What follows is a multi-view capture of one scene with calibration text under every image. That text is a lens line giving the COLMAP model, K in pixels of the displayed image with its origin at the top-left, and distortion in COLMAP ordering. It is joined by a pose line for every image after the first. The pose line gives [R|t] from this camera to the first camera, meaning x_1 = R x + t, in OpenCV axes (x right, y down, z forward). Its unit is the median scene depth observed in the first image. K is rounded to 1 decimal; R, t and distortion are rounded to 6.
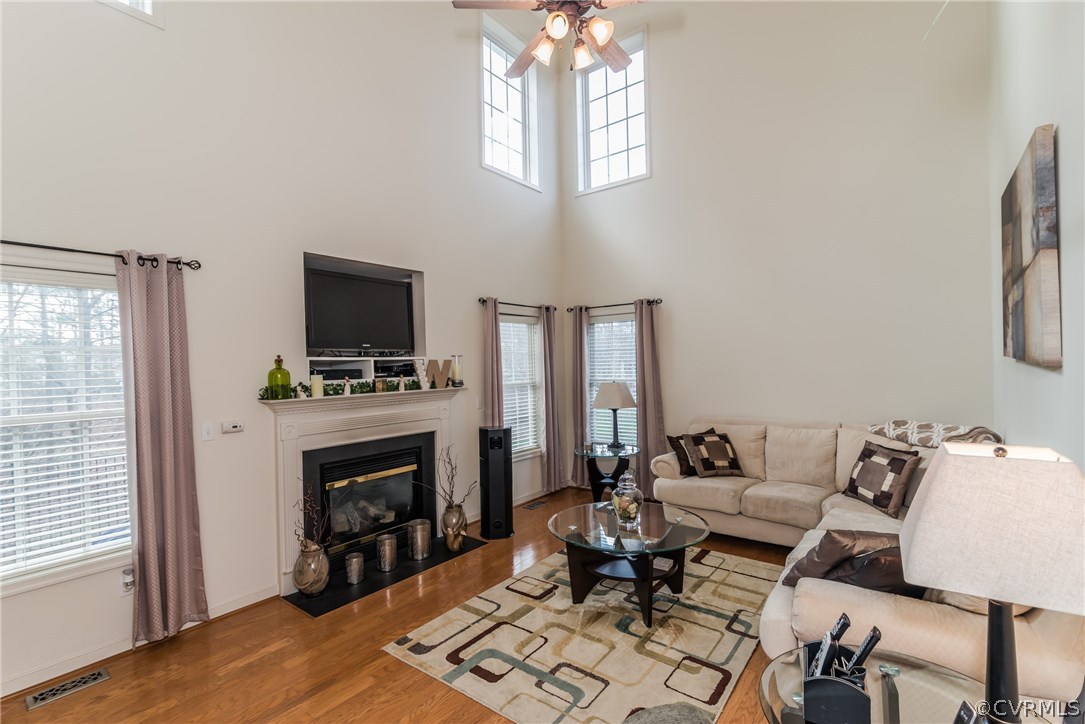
lens RADIAL K [[487.6, 0, 541.2], [0, 487.6, 367.6], [0, 0, 1]] dist [0.000642, -0.000076]
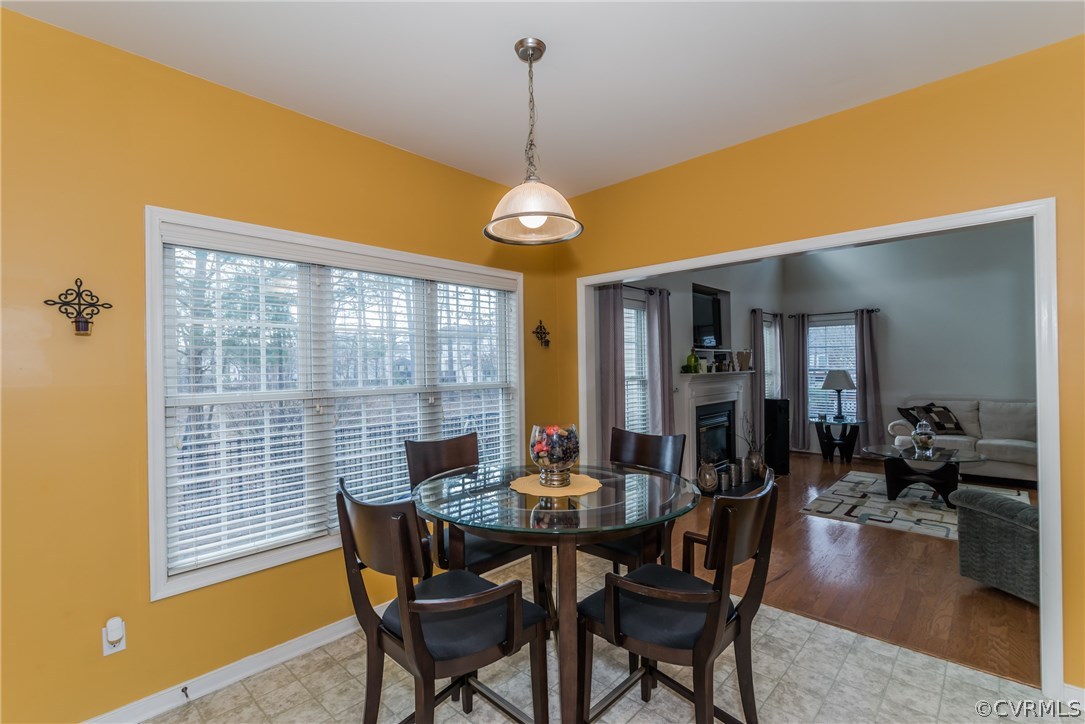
lens RADIAL K [[487.6, 0, 541.2], [0, 487.6, 367.6], [0, 0, 1]] dist [0.000642, -0.000076]
pose [[0.995522, 0.010317, -0.093962, -0.925114], [-0.010329, 0.999947, 0.000359, 0.051723], [0.093960, 0.000613, 0.995576, -0.717206]]
